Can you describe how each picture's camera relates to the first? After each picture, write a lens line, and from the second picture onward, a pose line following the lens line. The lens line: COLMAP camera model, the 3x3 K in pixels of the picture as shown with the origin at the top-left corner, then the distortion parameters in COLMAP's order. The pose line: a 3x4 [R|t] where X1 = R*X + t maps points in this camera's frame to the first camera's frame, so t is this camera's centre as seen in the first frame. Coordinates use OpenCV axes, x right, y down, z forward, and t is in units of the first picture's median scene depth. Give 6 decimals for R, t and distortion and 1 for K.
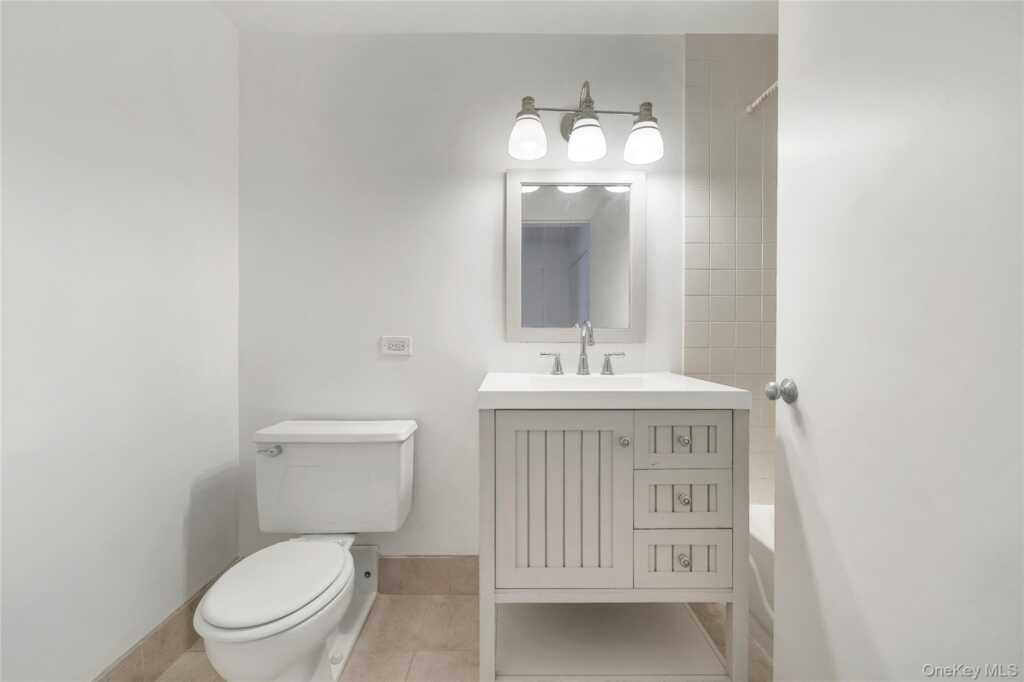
lens RADIAL K [[371.6, 0, 515.0], [0, 371.6, 344.2], [0, 0, 1]] dist [-0.029699, -0.000057]
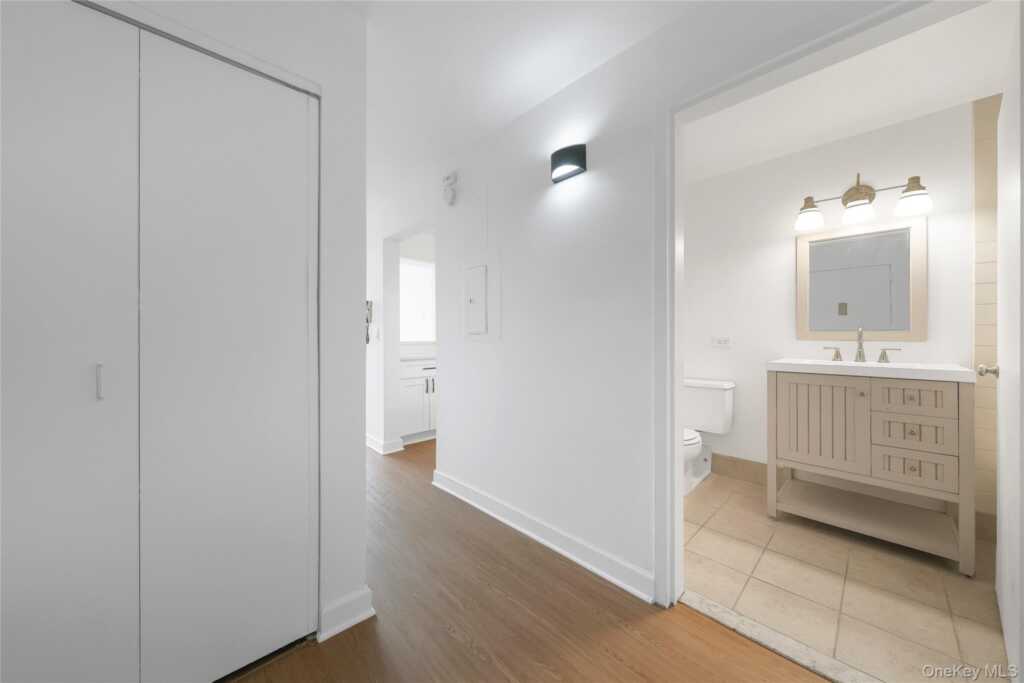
lens RADIAL K [[363.4, 0, 514.3], [0, 363.4, 335.9], [0, 0, 1]] dist [0.013659, -0.000086]
pose [[0.693649, -0.004326, -0.720300, 0.307919], [-0.010006, 0.999828, -0.015640, 0.014728], [0.720244, 0.018056, 0.693486, -1.144378]]
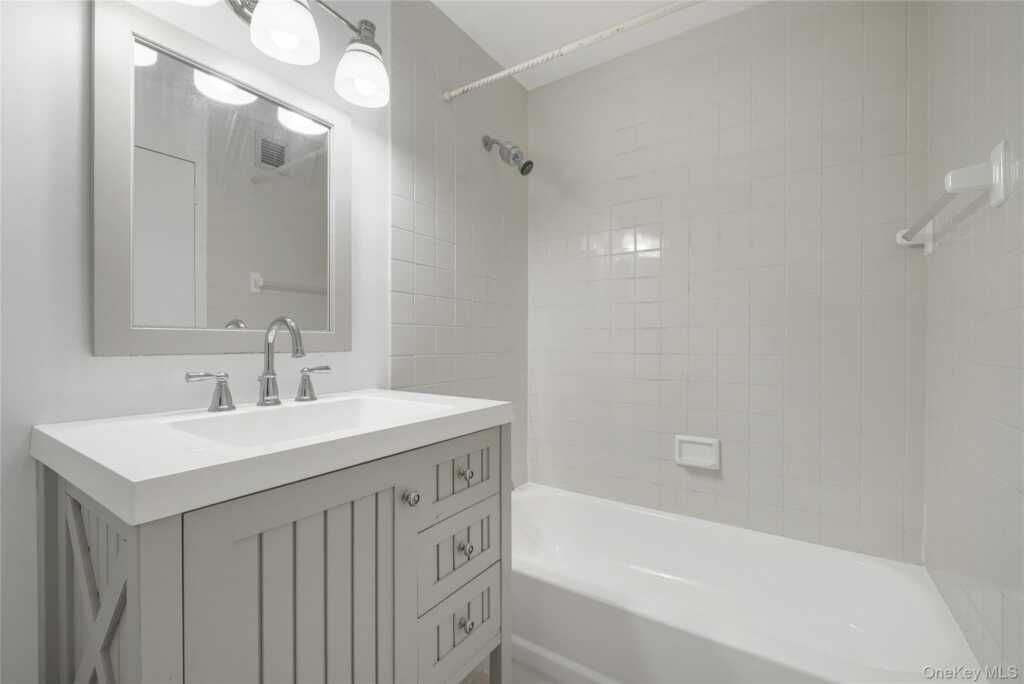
lens RADIAL K [[422.9, 0, 510.8], [0, 422.9, 344.7], [0, 0, 1]] dist [-0.001340, 0.000522]
pose [[0.576420, -0.008309, 0.817111, -0.167063], [0.017674, 0.999841, -0.002300, -0.009749], [-0.816962, 0.015768, 0.576476, 0.288845]]
